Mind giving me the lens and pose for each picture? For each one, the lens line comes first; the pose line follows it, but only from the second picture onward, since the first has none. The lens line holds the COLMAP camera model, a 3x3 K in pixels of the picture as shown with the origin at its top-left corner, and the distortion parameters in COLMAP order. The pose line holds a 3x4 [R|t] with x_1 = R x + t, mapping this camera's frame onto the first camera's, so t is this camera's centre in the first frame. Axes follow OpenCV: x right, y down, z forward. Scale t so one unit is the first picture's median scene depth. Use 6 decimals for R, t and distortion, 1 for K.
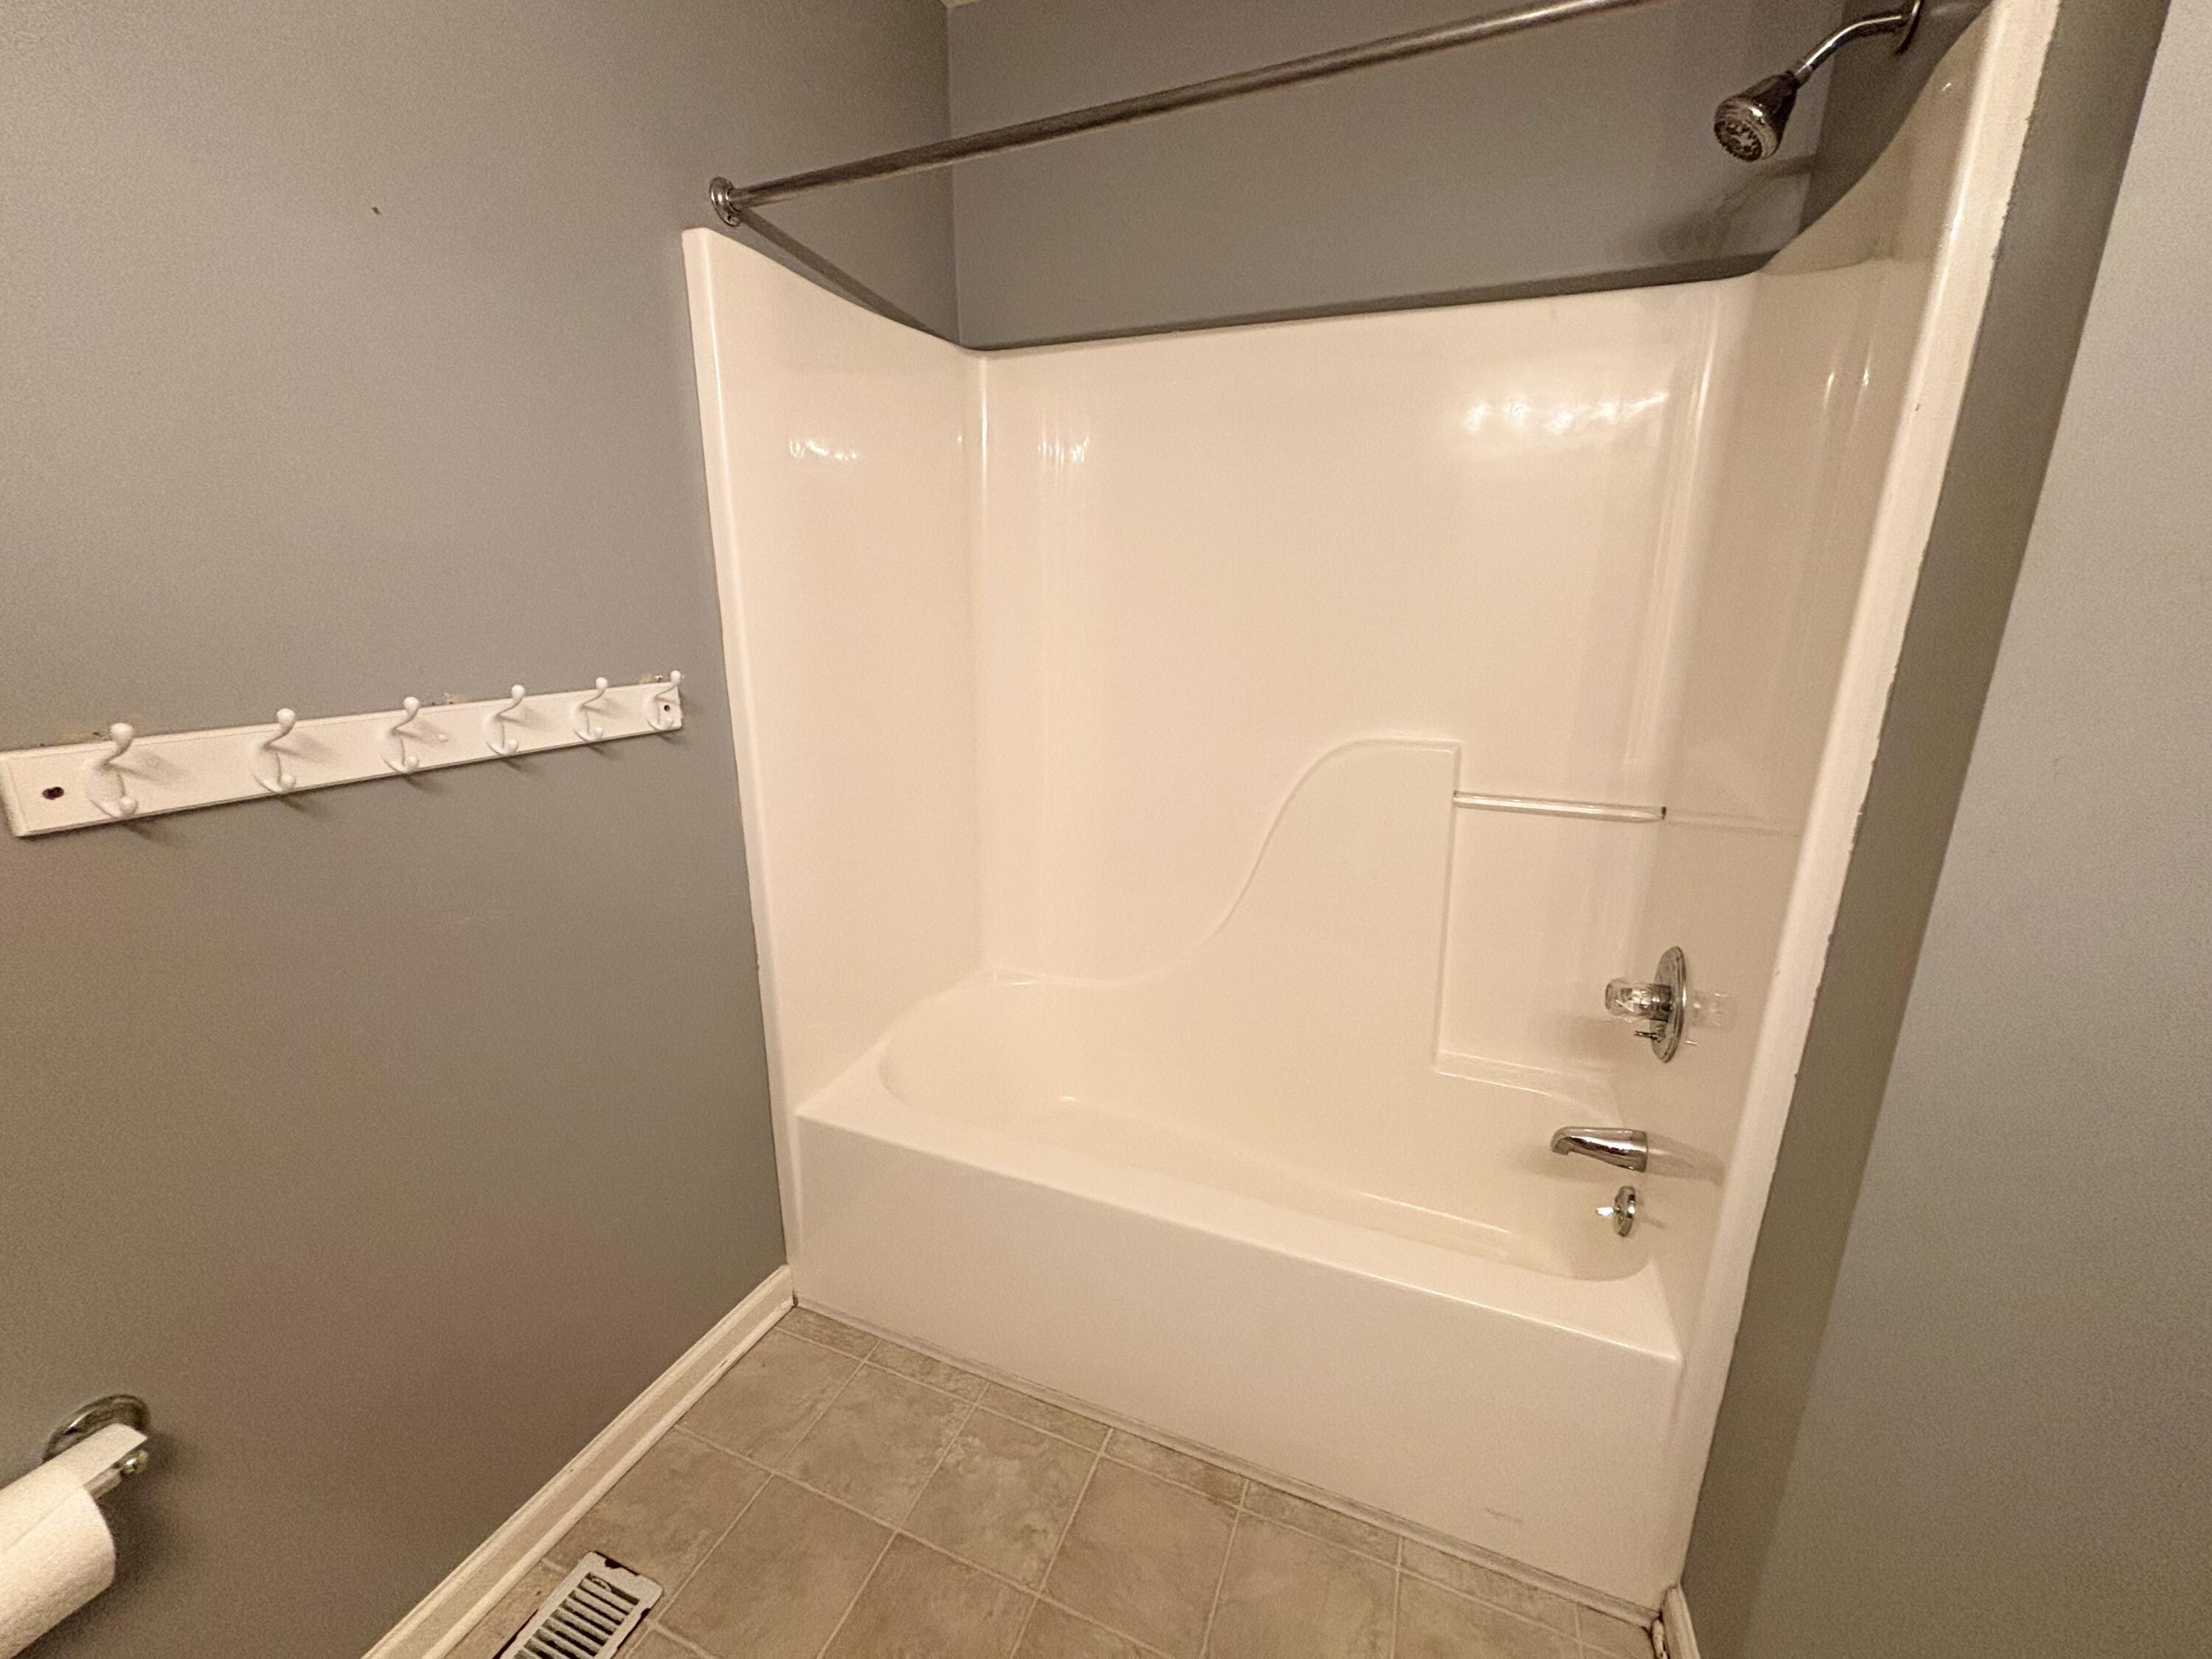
lens RADIAL K [[890.1, 0, 1112.9], [0, 890.1, 829.4], [0, 0, 1]] dist [0.008239, -0.001540]
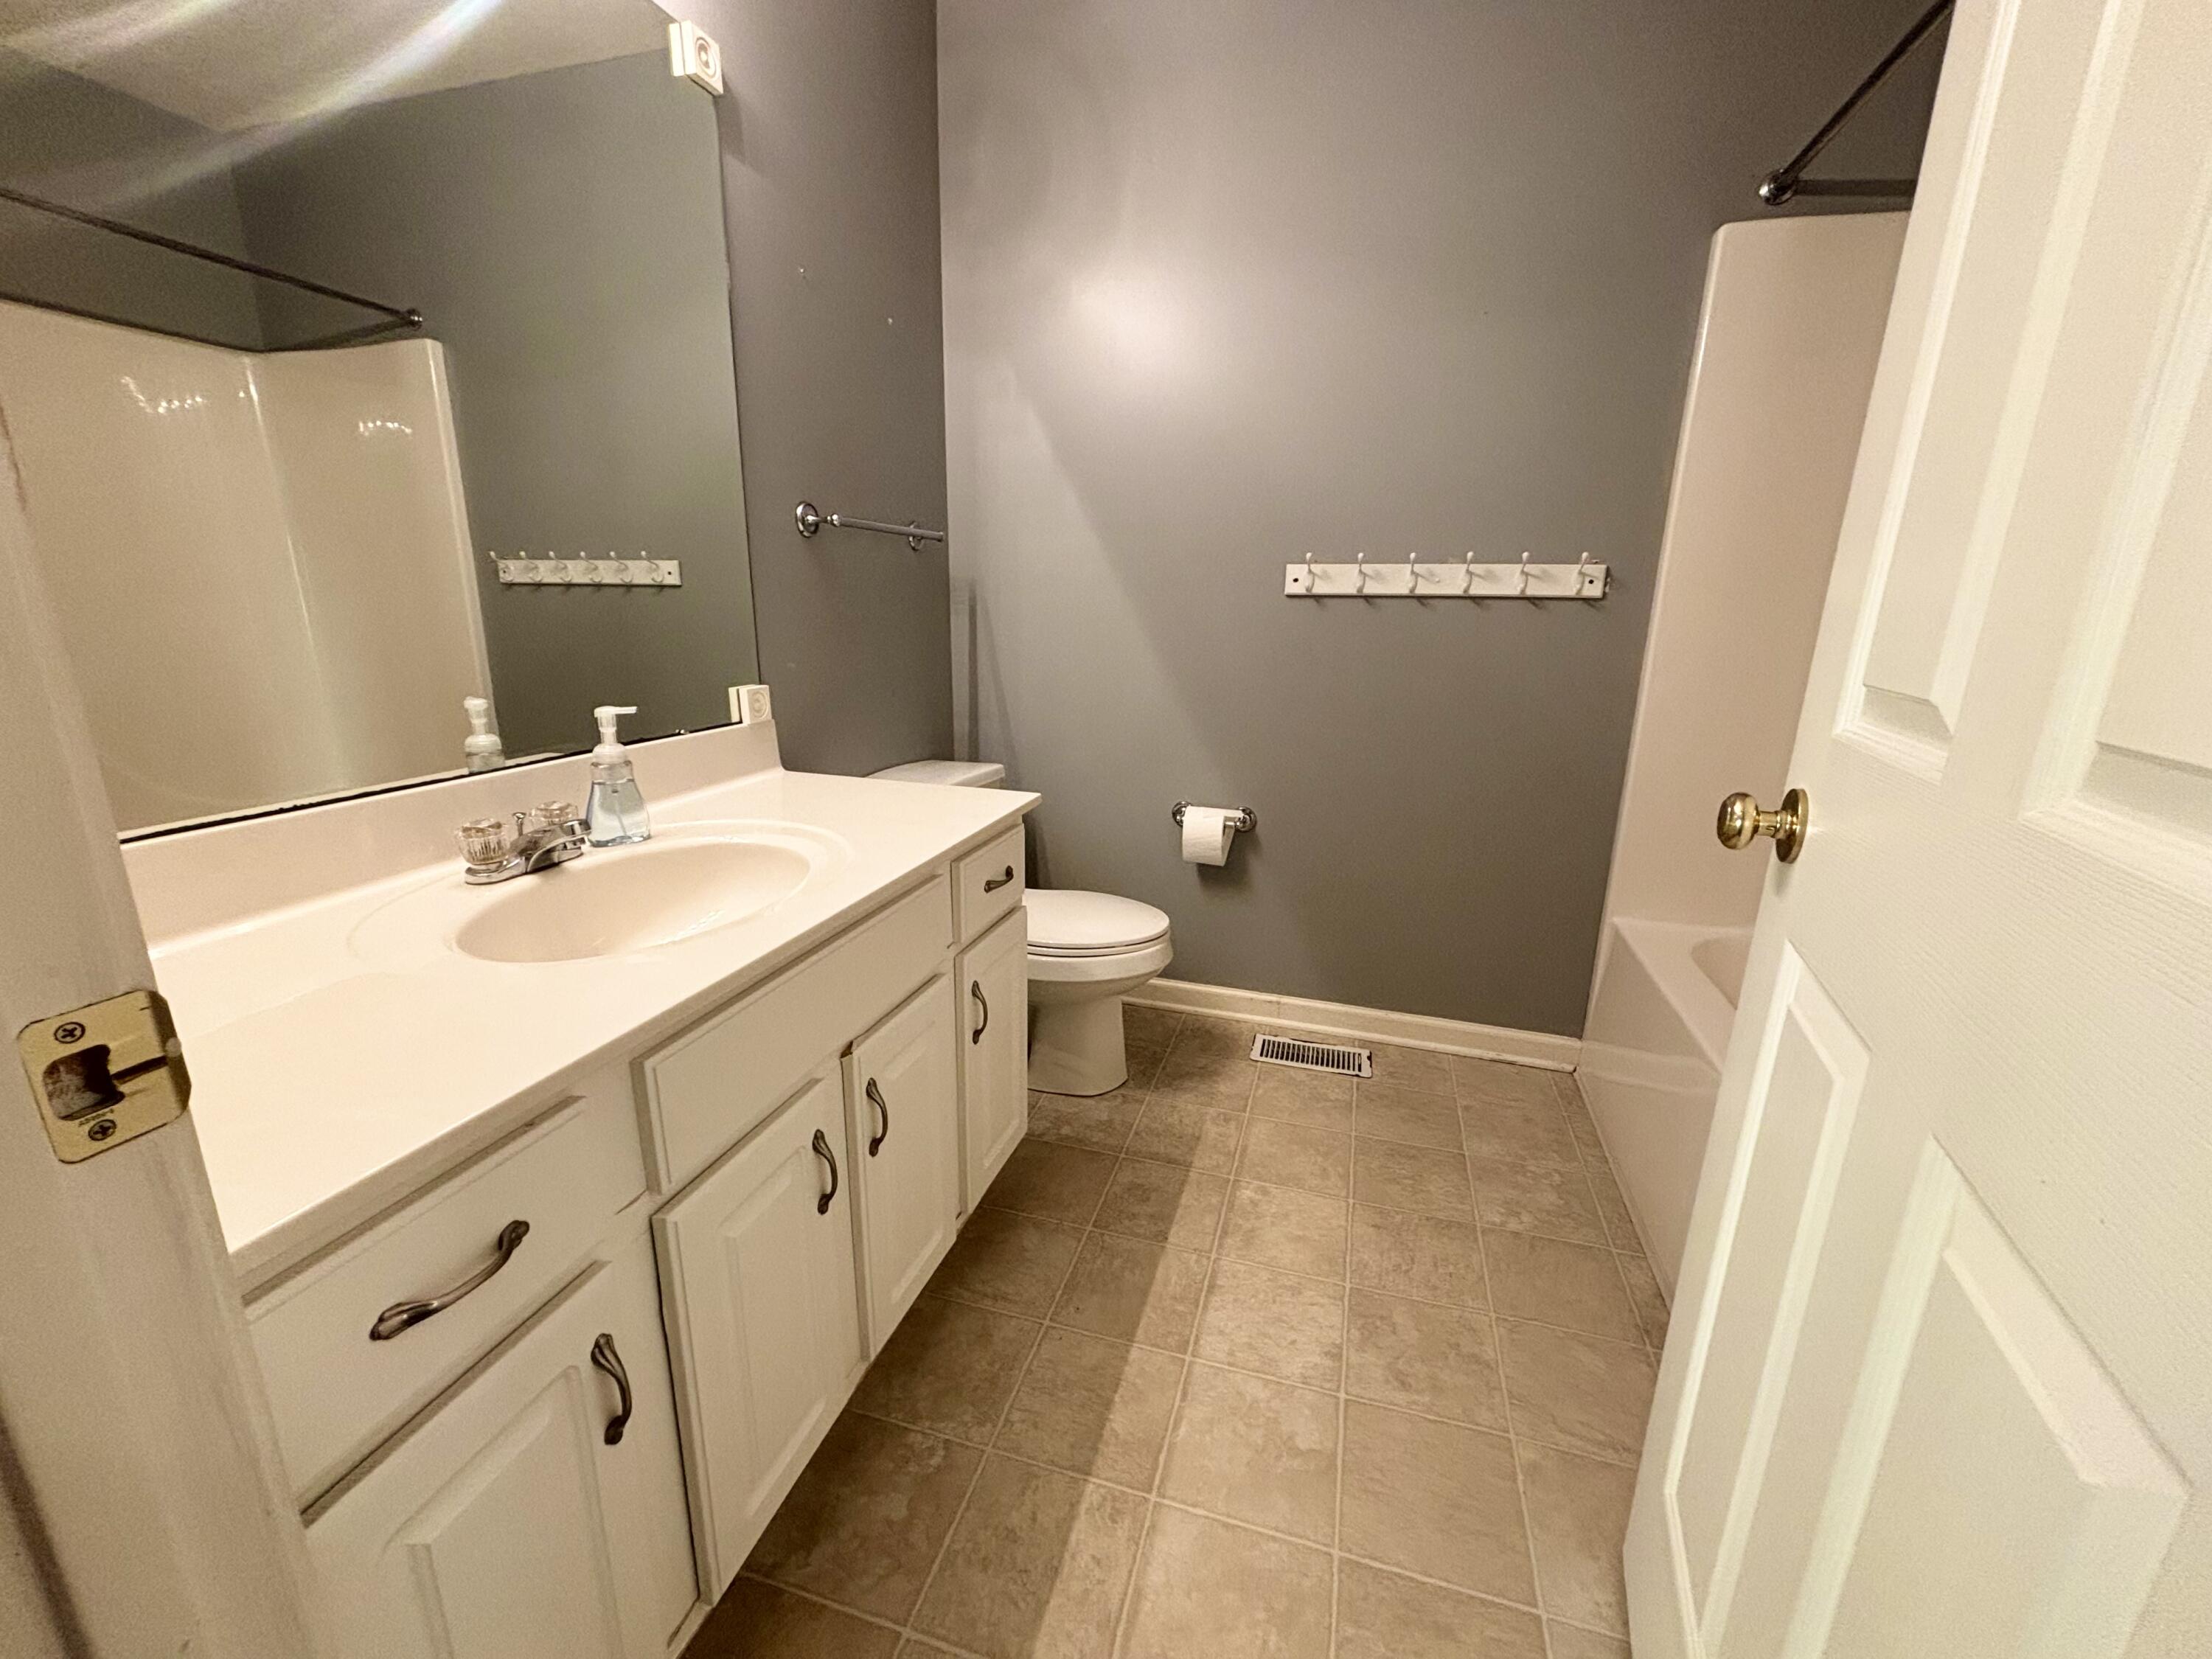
lens RADIAL K [[890.1, 0, 1098.4], [0, 890.1, 824.6], [0, 0, 1]] dist [0.008239, -0.001540]
pose [[0.112591, 0.257390, -0.959726, 0.869847], [-0.267178, 0.938138, 0.220256, 0.123546], [0.957047, 0.231619, 0.174395, 0.059255]]
